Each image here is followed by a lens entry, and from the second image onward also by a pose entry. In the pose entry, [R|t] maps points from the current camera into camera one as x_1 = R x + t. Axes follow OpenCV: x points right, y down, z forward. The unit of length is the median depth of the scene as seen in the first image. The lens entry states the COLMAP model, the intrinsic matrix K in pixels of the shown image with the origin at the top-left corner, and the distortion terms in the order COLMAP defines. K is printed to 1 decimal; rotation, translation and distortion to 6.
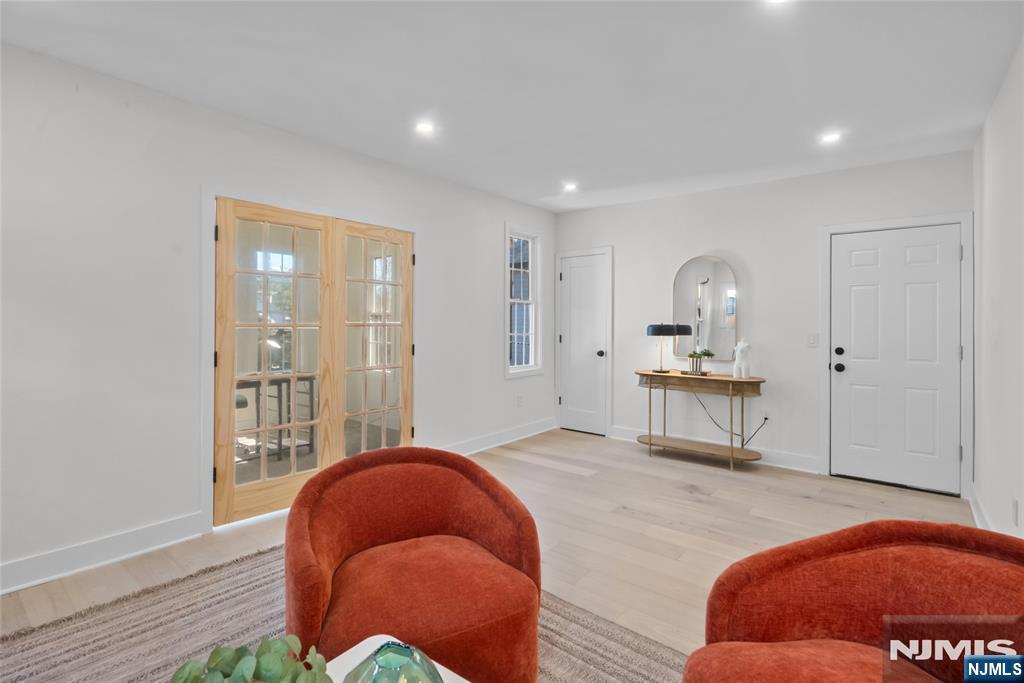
lens RADIAL K [[473.6, 0, 527.1], [0, 473.6, 320.3], [0, 0, 1]] dist [-0.001740, 0.000949]
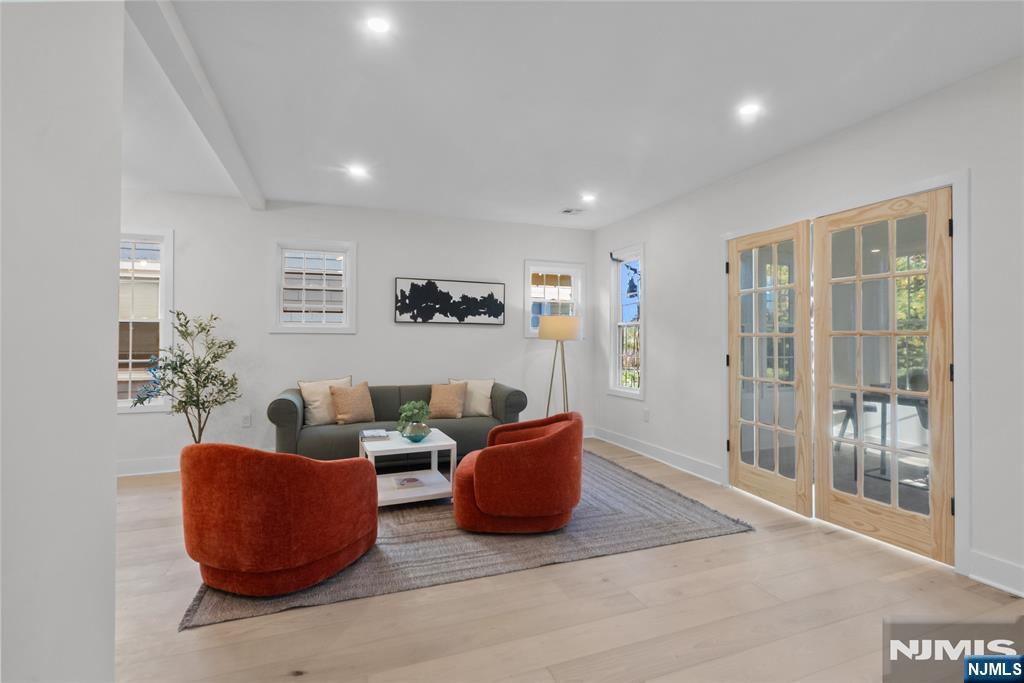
lens RADIAL K [[473.6, 0, 504.4], [0, 473.6, 333.6], [0, 0, 1]] dist [-0.001740, 0.000949]
pose [[-0.521305, -0.012926, -0.853272, 0.605754], [0.002413, 0.999859, -0.016621, 0.019082], [0.853367, -0.010723, -0.521201, 0.844171]]
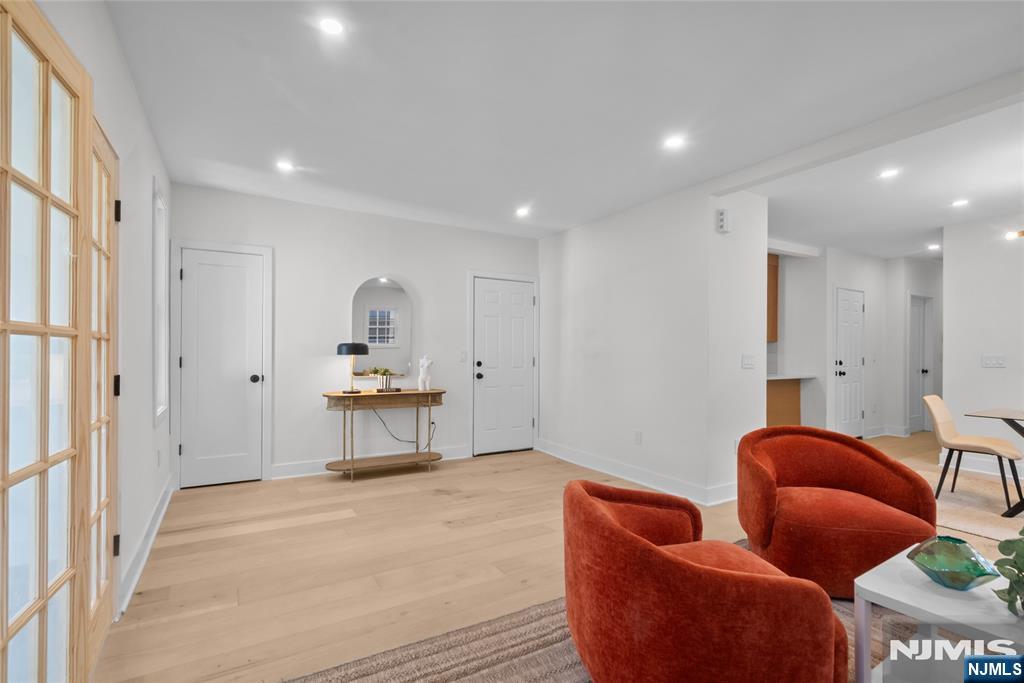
lens RADIAL K [[473.6, 0, 491.4], [0, 473.6, 347.3], [0, 0, 1]] dist [-0.001740, 0.000949]
pose [[0.386565, 0.004516, 0.922251, -0.573092], [-0.013106, 0.999914, 0.000597, 0.016122], [-0.922169, -0.012318, 0.386590, 0.435108]]
